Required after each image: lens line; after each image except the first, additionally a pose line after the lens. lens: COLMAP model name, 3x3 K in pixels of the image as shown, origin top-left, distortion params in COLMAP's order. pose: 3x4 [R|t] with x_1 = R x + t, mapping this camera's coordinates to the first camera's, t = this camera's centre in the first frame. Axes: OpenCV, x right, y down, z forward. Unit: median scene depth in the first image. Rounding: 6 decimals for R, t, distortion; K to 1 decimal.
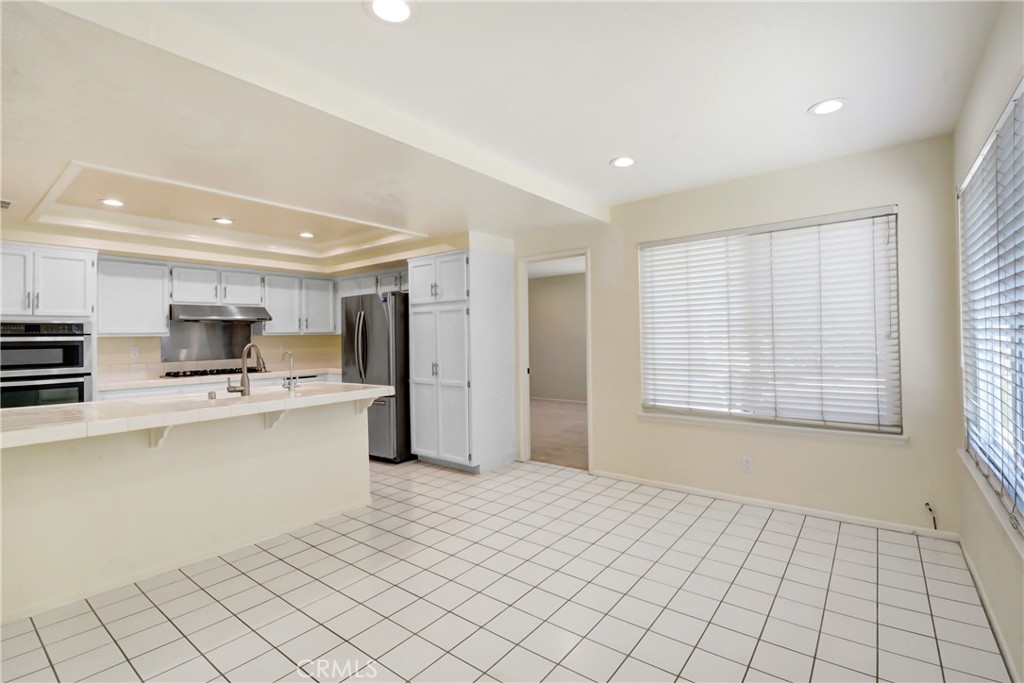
lens RADIAL K [[452.7, 0, 508.2], [0, 452.7, 335.1], [0, 0, 1]] dist [0.002866, -0.001341]
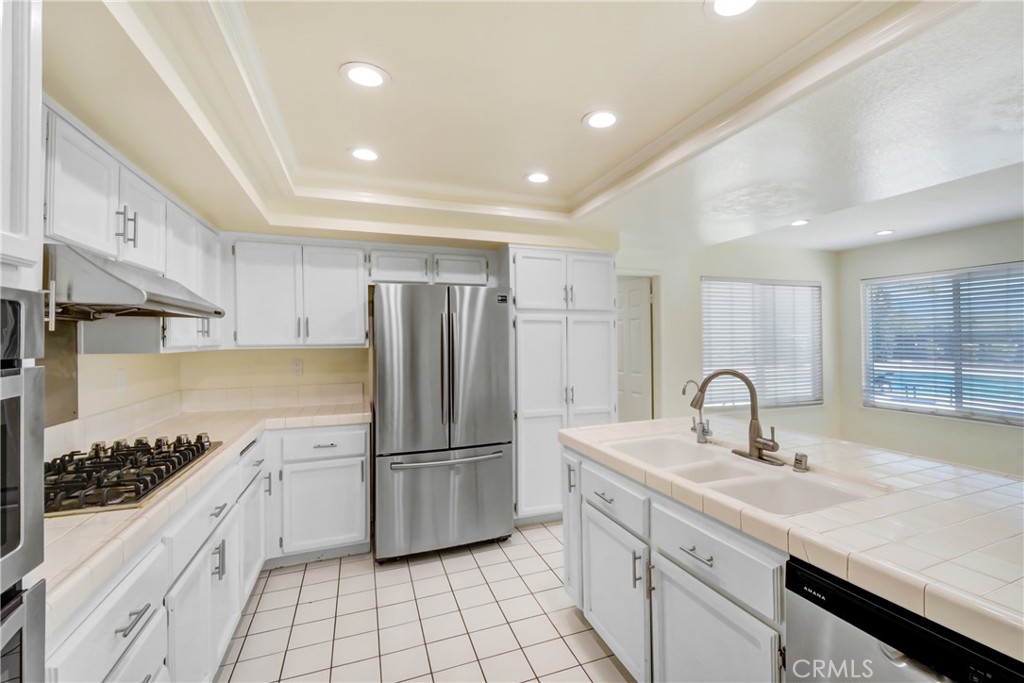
lens RADIAL K [[452.7, 0, 516.6], [0, 452.7, 340.0], [0, 0, 1]] dist [0.002866, -0.001341]
pose [[0.534241, 0.015436, 0.845191, -1.009976], [-0.003907, 0.999868, -0.015792, -0.008222], [-0.845323, 0.005135, 0.534231, 0.765484]]
